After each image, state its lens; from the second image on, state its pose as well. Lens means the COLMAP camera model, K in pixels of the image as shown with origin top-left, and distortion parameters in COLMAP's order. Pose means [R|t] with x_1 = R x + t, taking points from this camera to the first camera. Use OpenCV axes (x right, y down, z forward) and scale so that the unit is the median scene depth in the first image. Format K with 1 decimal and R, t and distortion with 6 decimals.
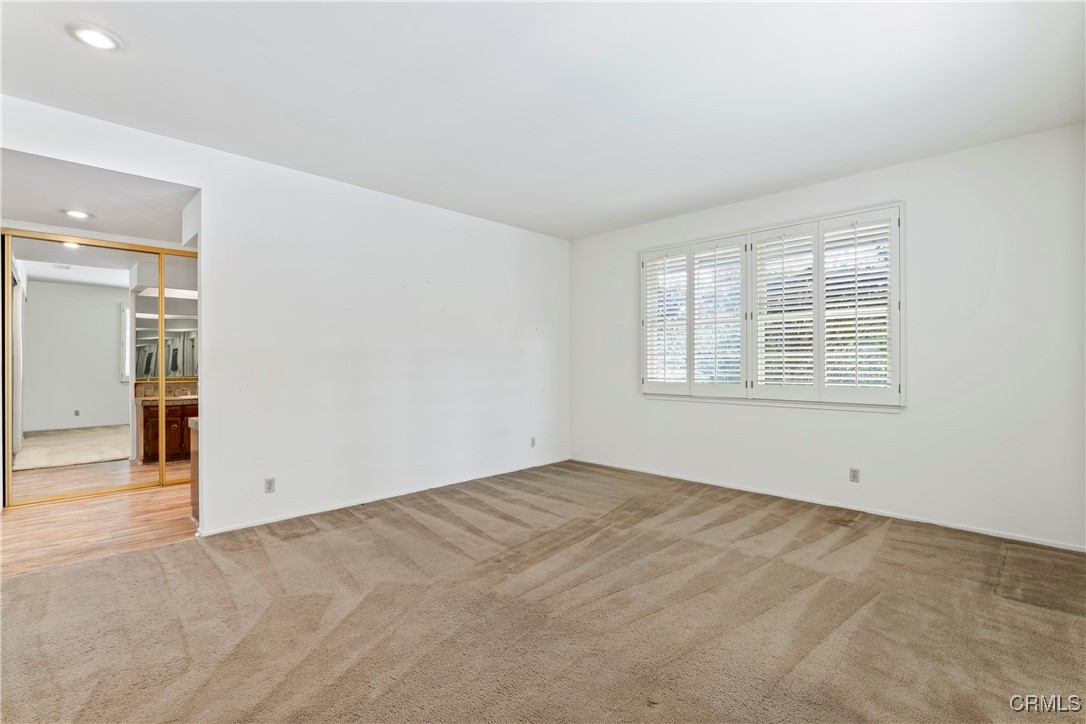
lens RADIAL K [[493.5, 0, 541.4], [0, 493.5, 360.4], [0, 0, 1]] dist [-0.001885, 0.000796]
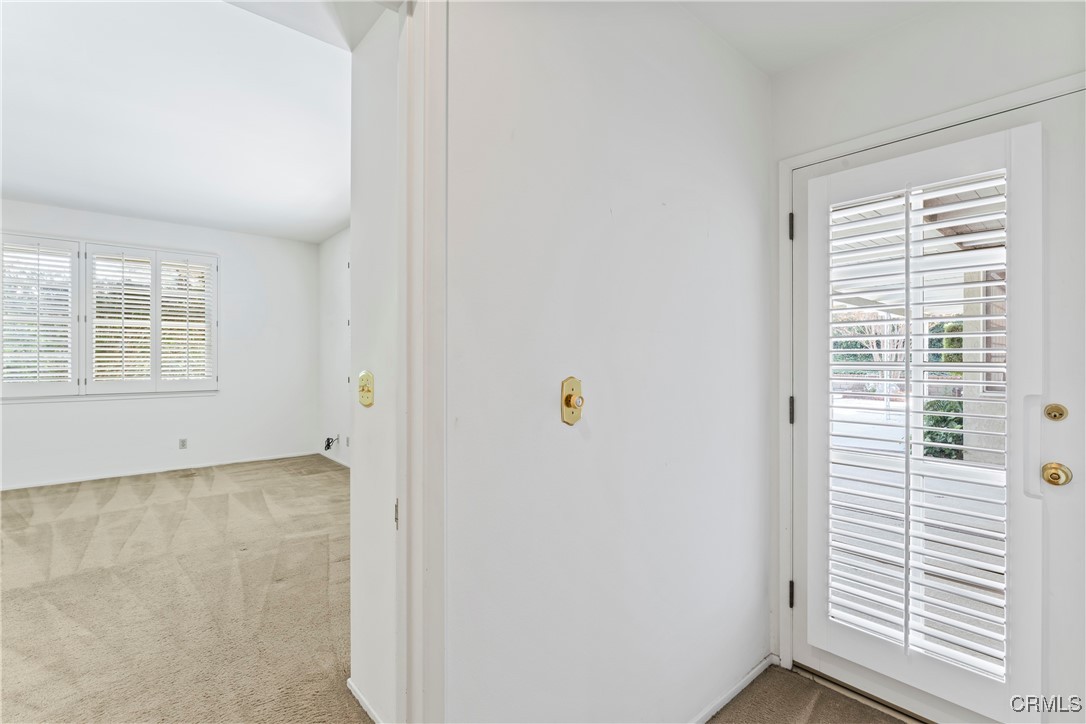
lens RADIAL K [[493.5, 0, 541.9], [0, 493.5, 360.9], [0, 0, 1]] dist [-0.001885, 0.000796]
pose [[0.079267, 0.001385, 0.996852, -0.669073], [-0.007312, 0.999973, -0.000808, -0.003536], [-0.996827, -0.007225, 0.079275, -0.105285]]
